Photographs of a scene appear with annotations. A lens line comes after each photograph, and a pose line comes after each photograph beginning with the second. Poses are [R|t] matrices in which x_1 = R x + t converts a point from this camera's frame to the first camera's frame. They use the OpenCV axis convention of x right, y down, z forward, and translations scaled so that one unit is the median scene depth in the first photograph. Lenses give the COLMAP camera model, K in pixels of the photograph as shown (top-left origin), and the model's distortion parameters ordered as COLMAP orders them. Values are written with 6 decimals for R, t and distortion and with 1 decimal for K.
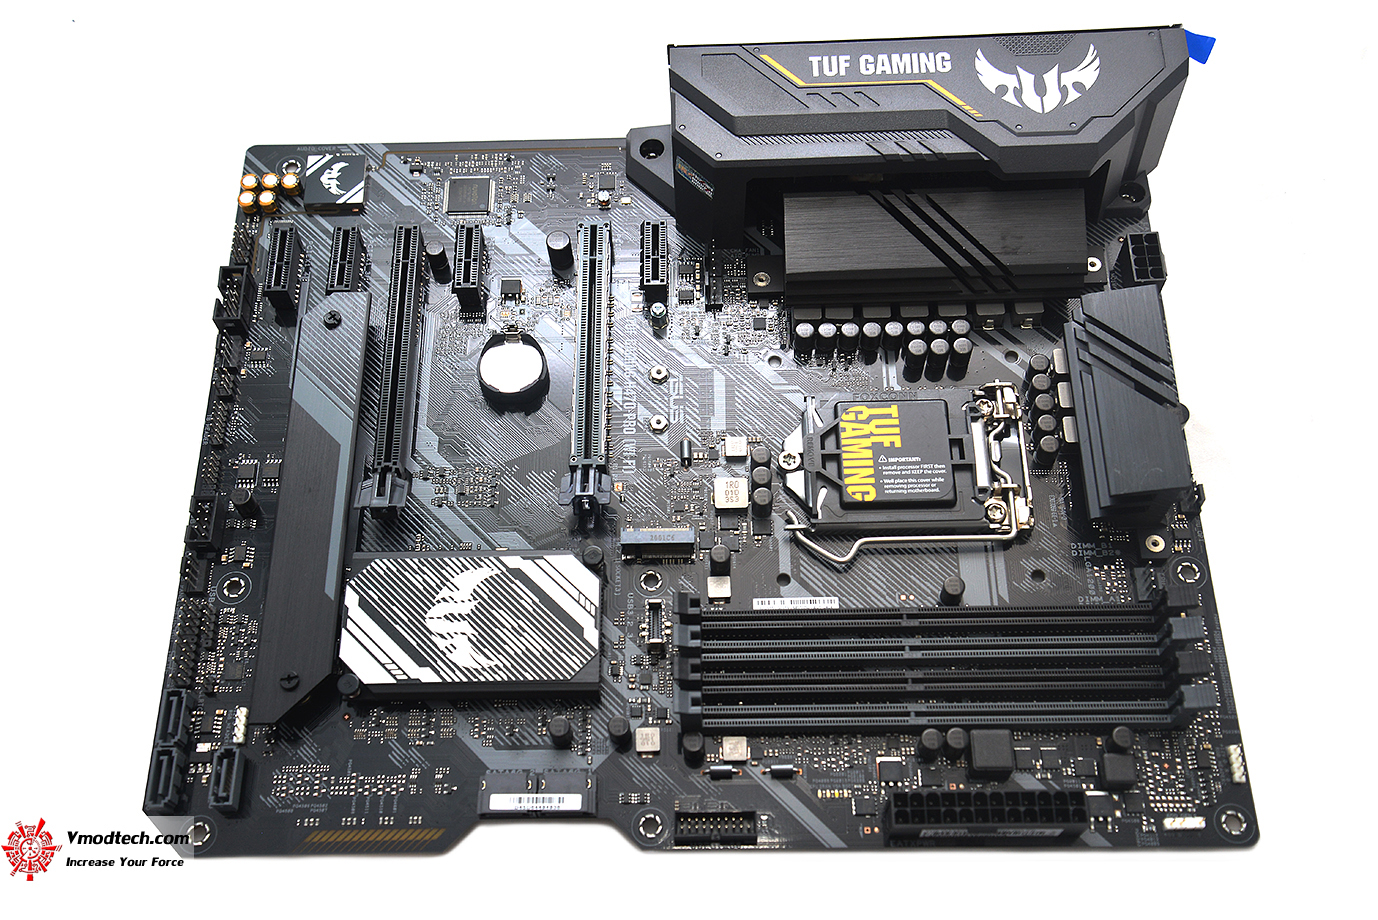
lens RADIAL K [[1472.3, 0, 673.1], [0, 1472.3, 462.0], [0, 0, 1]] dist [0.075460, 0.000000]
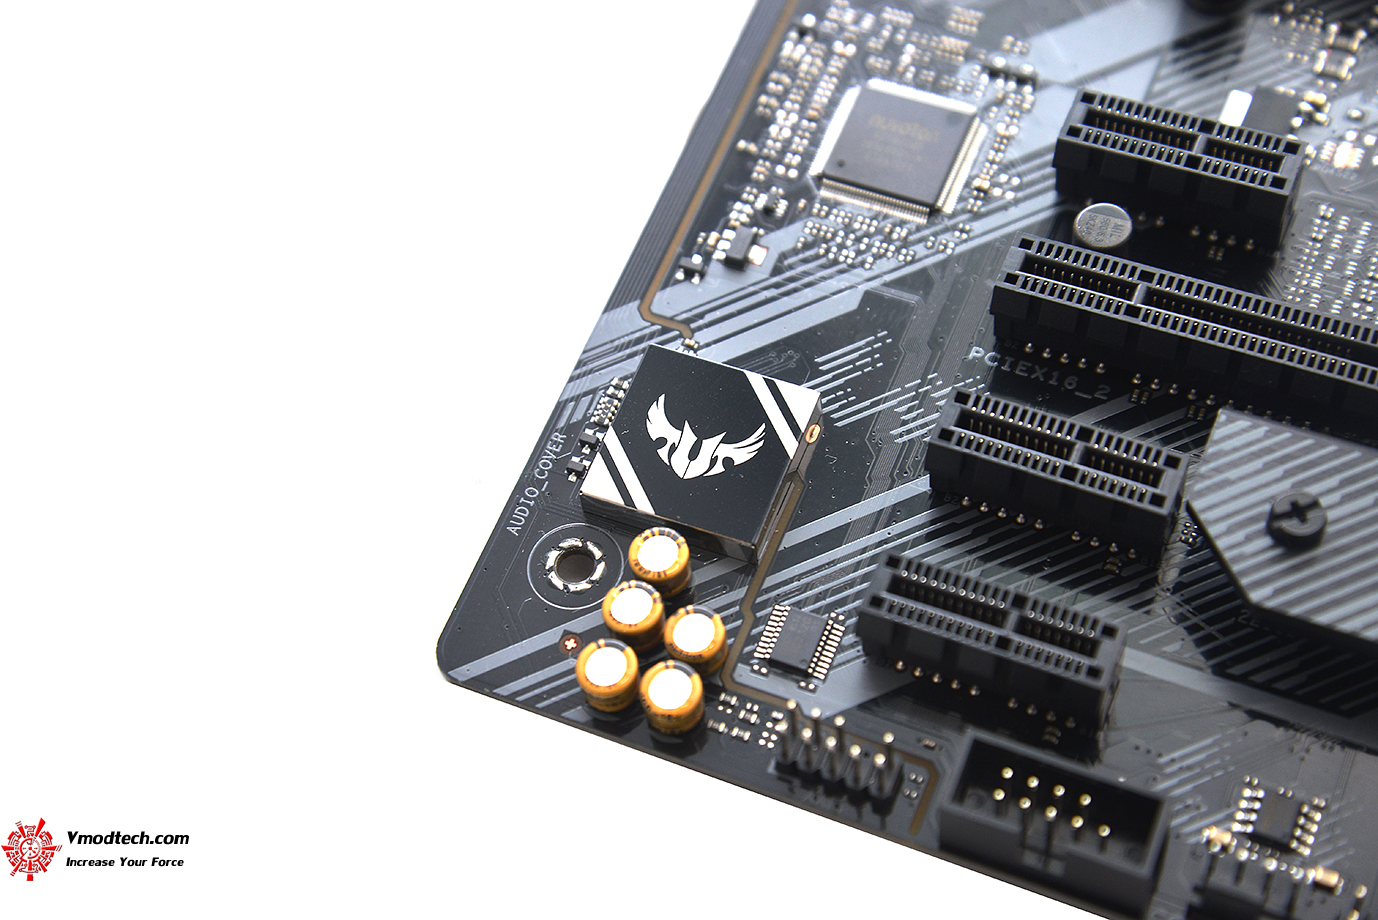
lens RADIAL K [[2613.9, 0, 687.5], [0, 2613.9, 454.8], [0, 0, 1]] dist [0.307706, 0.000000]
pose [[0.387429, -0.798061, 0.461515, -0.573096], [0.856960, 0.496324, 0.138860, -0.315758], [-0.339880, 0.341702, 0.876197, 0.603750]]
